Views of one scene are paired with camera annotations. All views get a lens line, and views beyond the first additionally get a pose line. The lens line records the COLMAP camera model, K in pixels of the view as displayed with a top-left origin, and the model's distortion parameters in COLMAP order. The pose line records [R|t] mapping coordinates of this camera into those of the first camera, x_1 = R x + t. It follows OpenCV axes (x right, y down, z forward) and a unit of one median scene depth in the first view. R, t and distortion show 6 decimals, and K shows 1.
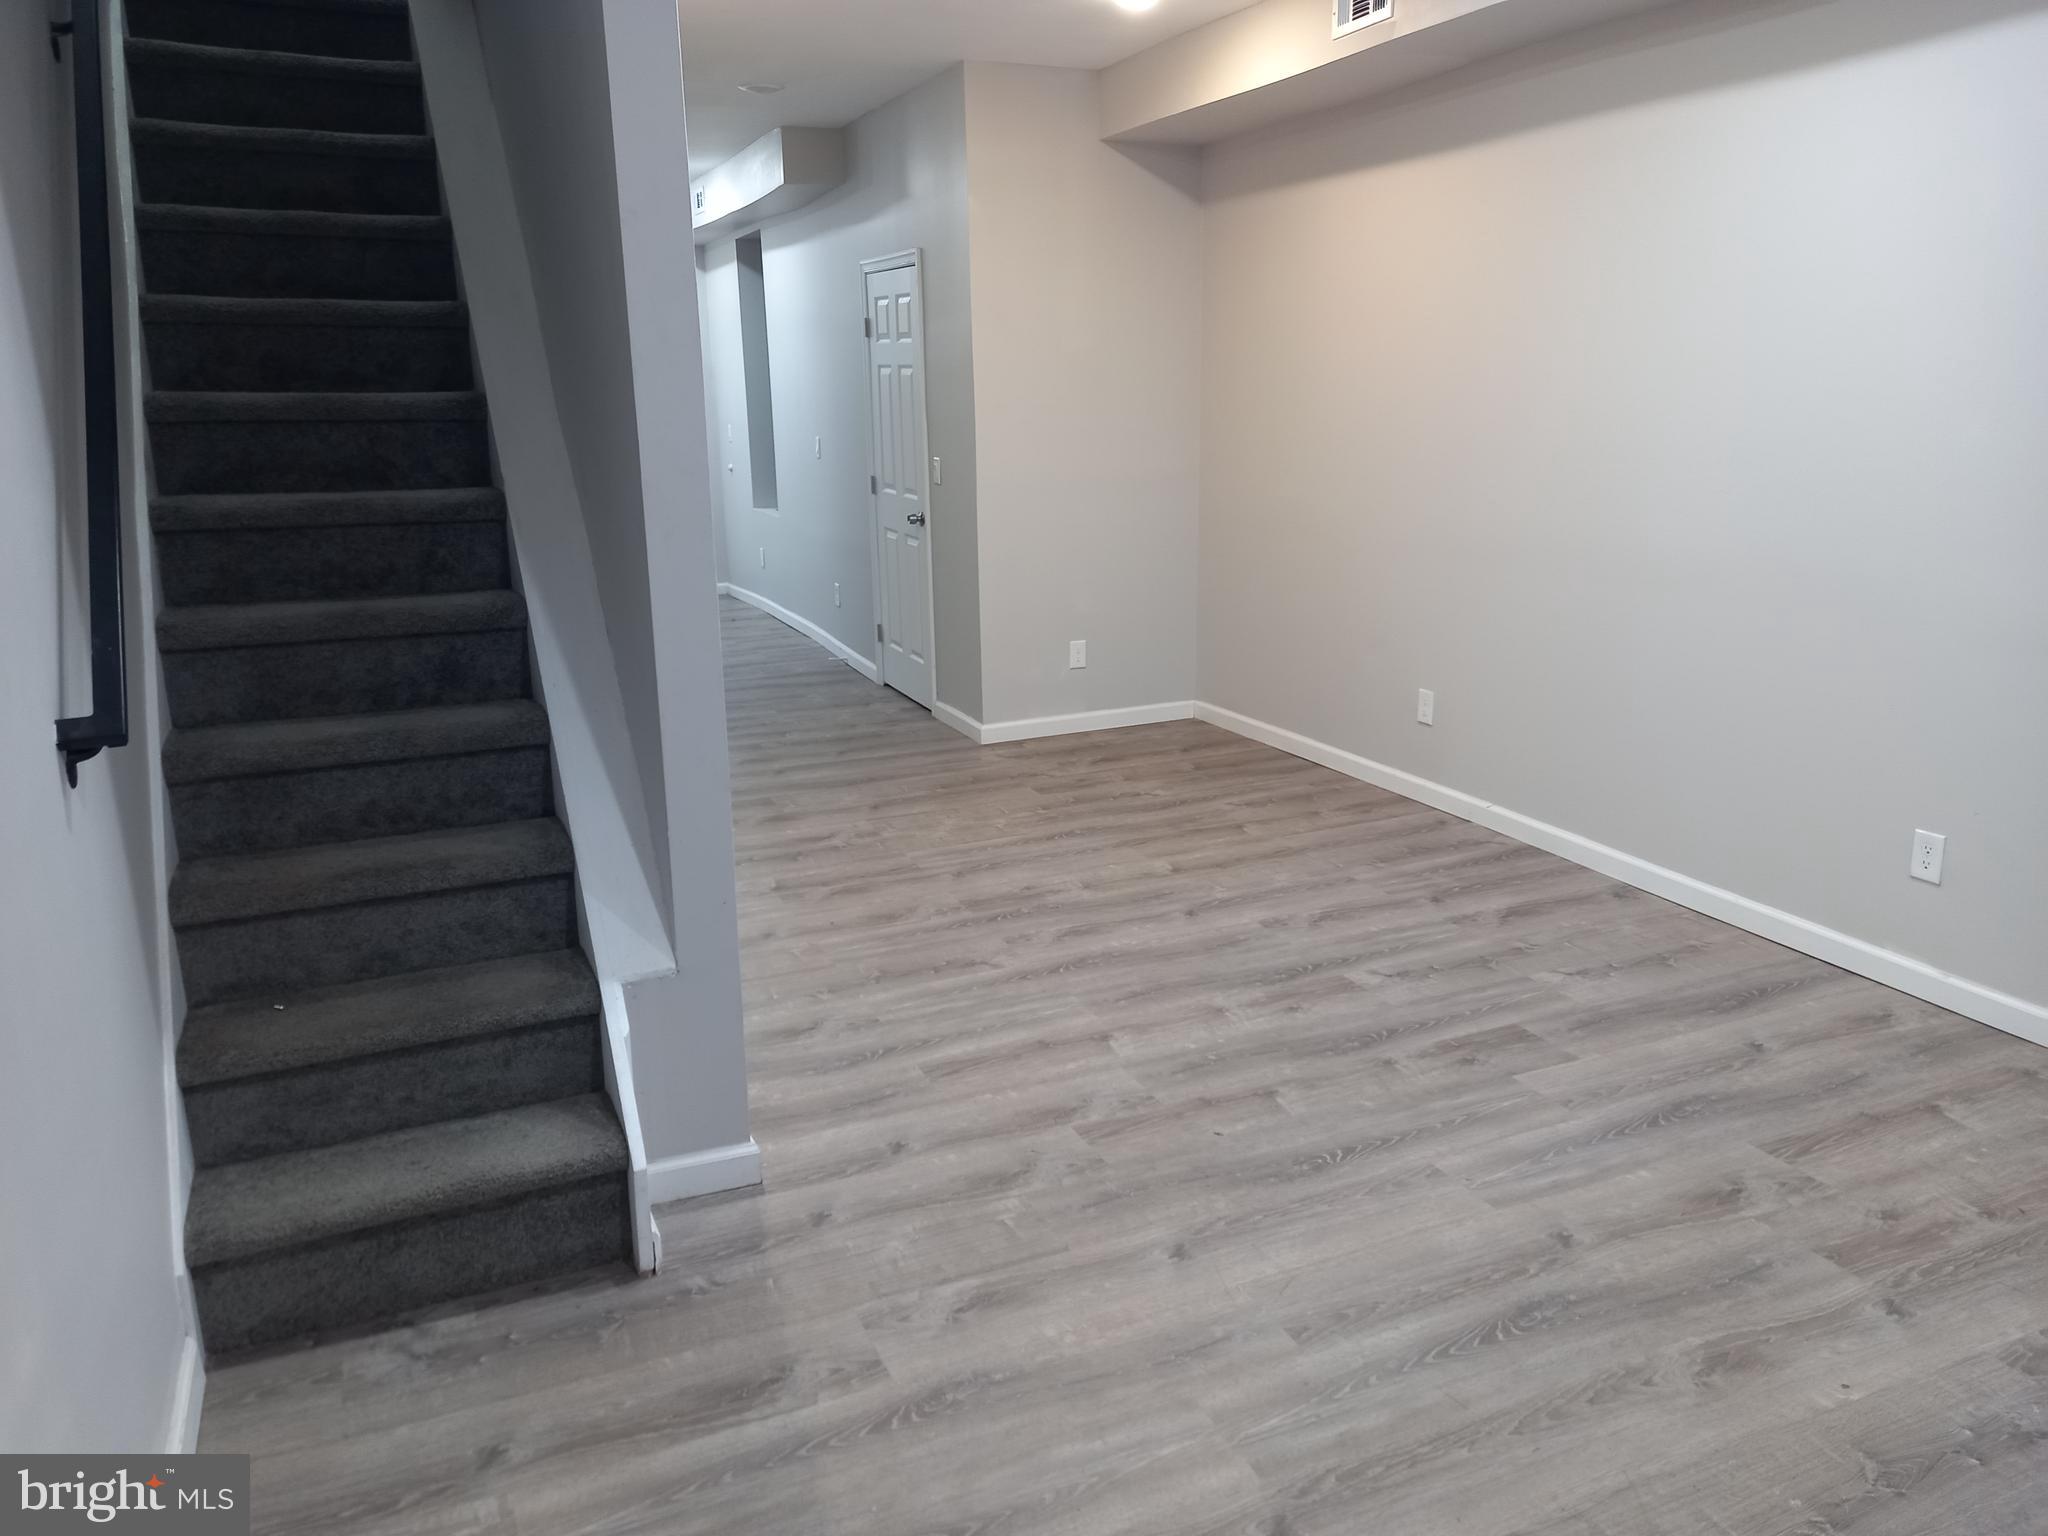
lens RADIAL K [[1504.8, 0, 1025.7], [0, 1504.8, 770.0], [0, 0, 1]] dist [0.052556, -0.021410]
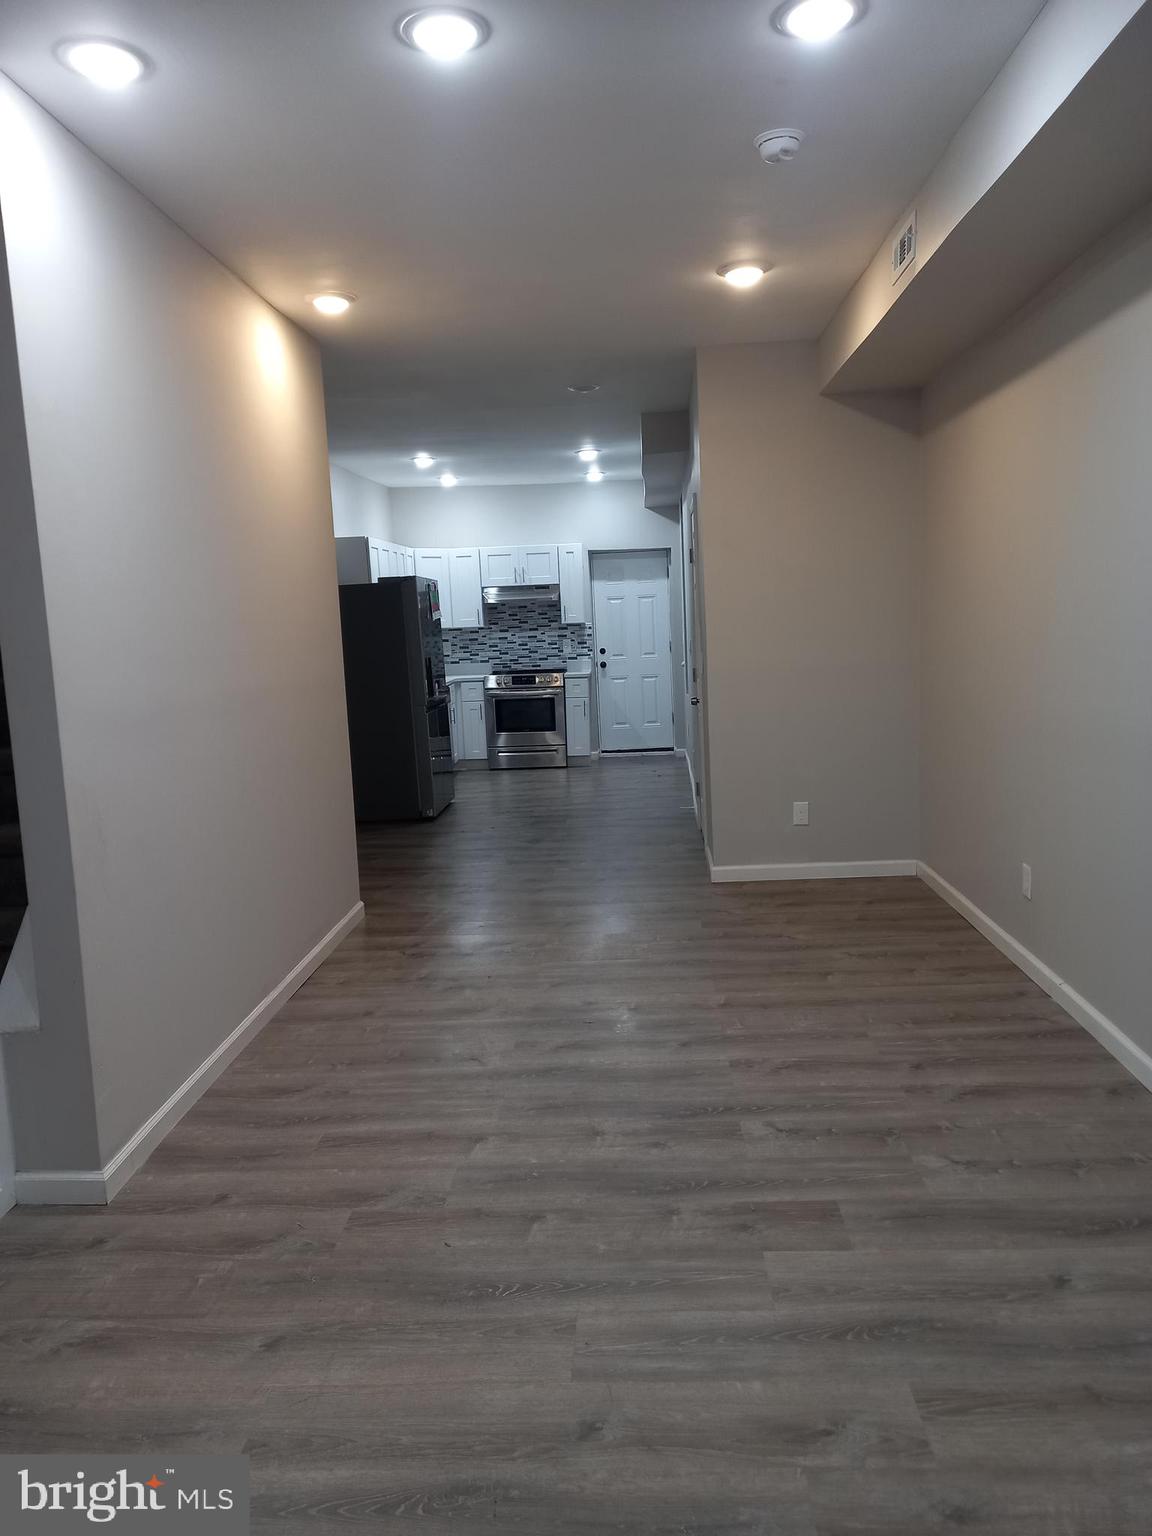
lens RADIAL K [[1128.6, 0, 580.2], [0, 1128.6, 761.2], [0, 0, 1]] dist [0.052556, -0.021410]
pose [[0.893119, 0.033982, -0.448535, 0.494698], [-0.083953, 0.992214, -0.091993, -0.037137], [0.441917, 0.119816, 0.889018, 0.216964]]
